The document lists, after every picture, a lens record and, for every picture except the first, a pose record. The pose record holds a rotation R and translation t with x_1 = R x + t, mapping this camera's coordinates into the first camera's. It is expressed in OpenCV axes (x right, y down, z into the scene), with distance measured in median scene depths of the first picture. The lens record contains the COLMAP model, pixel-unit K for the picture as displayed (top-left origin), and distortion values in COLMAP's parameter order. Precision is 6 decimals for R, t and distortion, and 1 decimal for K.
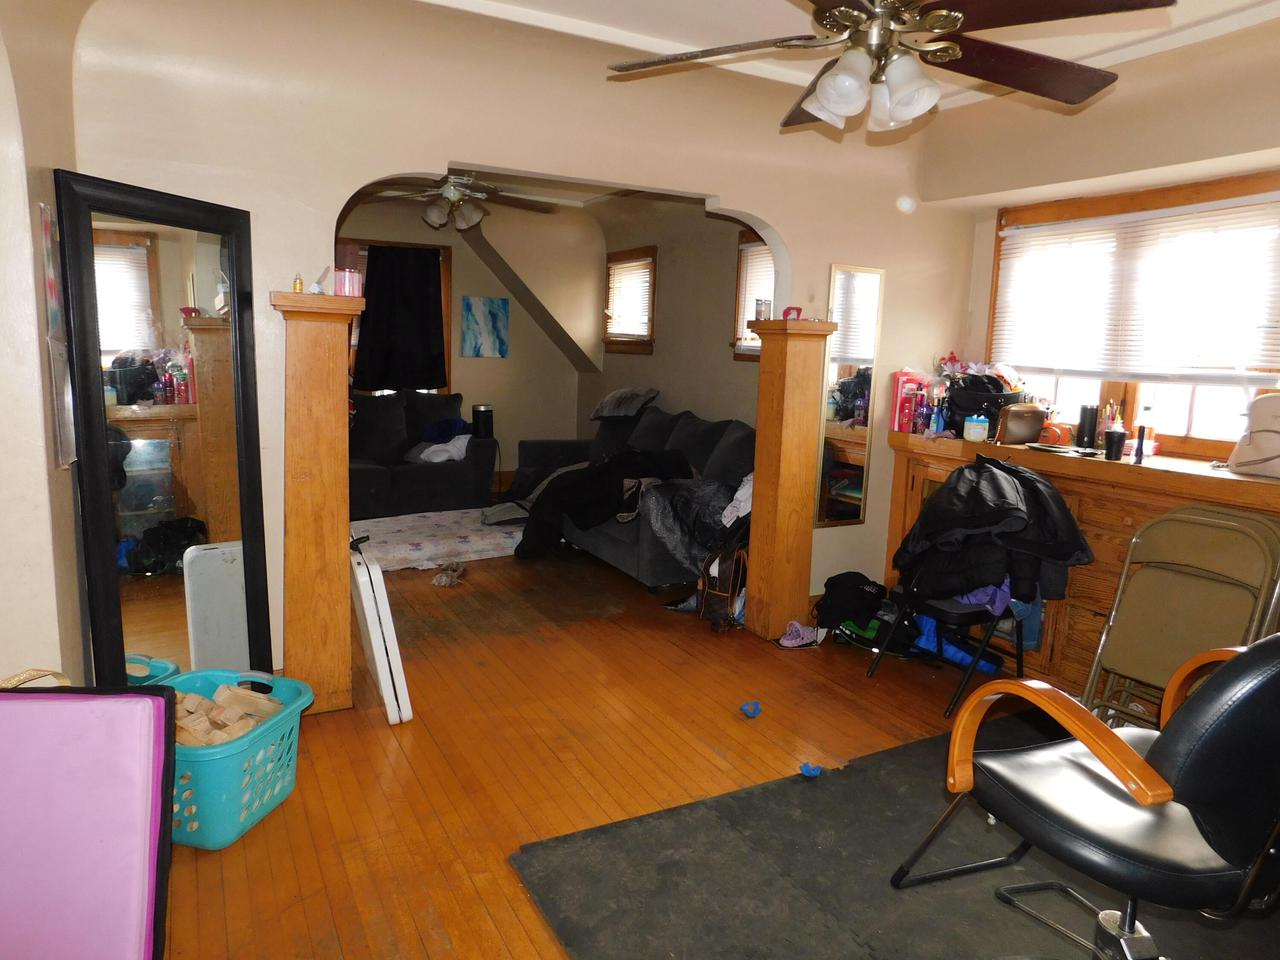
lens RADIAL K [[835.1, 0, 638.2], [0, 835.1, 480.9], [0, 0, 1]] dist [-0.064695, 0.037580]
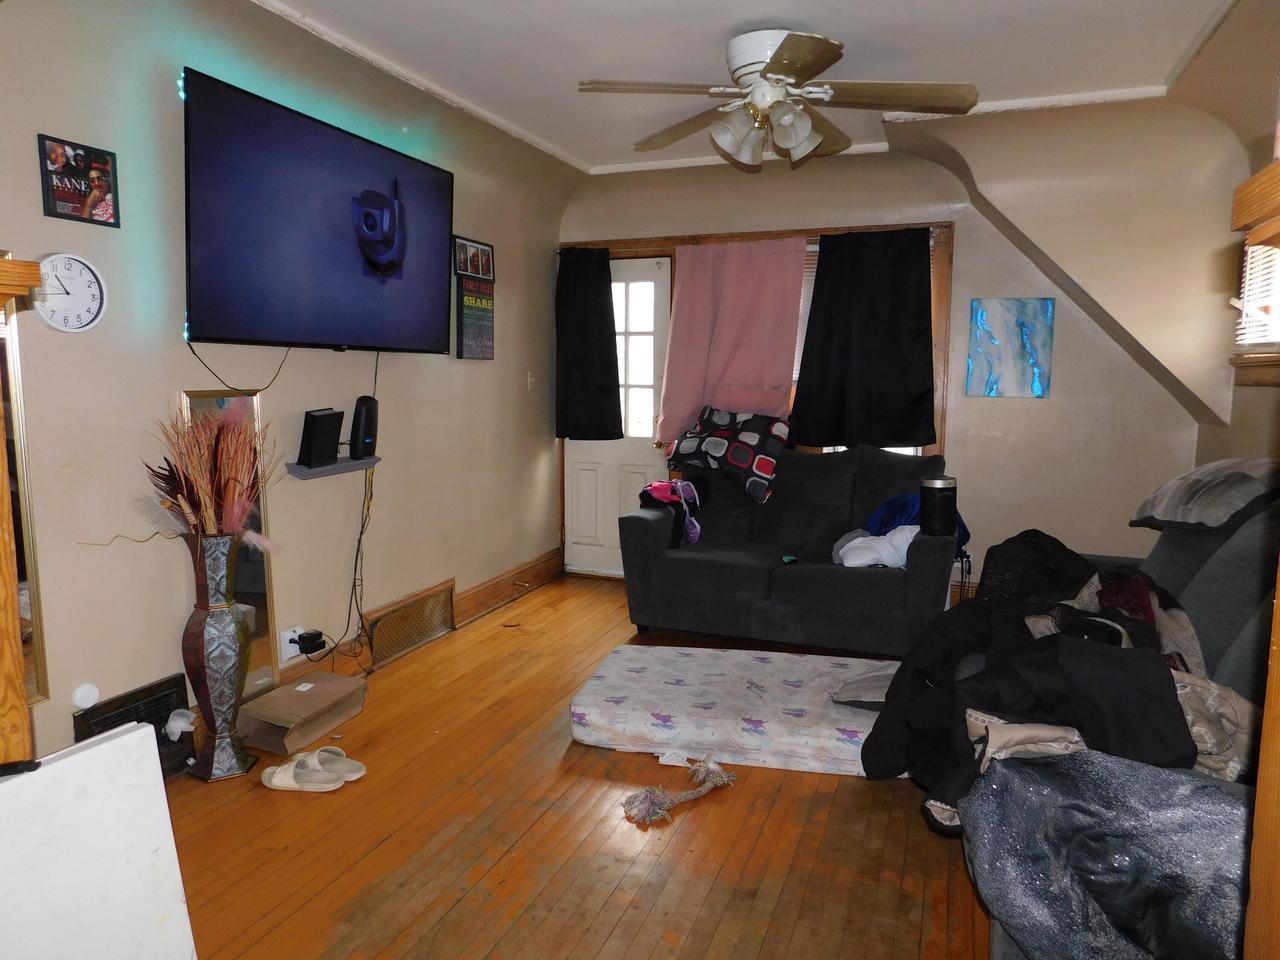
lens RADIAL K [[835.1, 0, 638.3], [0, 835.1, 485.0], [0, 0, 1]] dist [-0.064695, 0.037580]
pose [[0.642295, 0.066143, -0.763599, 0.120244], [-0.102233, 0.994760, 0.000173, -0.064989], [0.759609, 0.077954, 0.645691, 0.466990]]
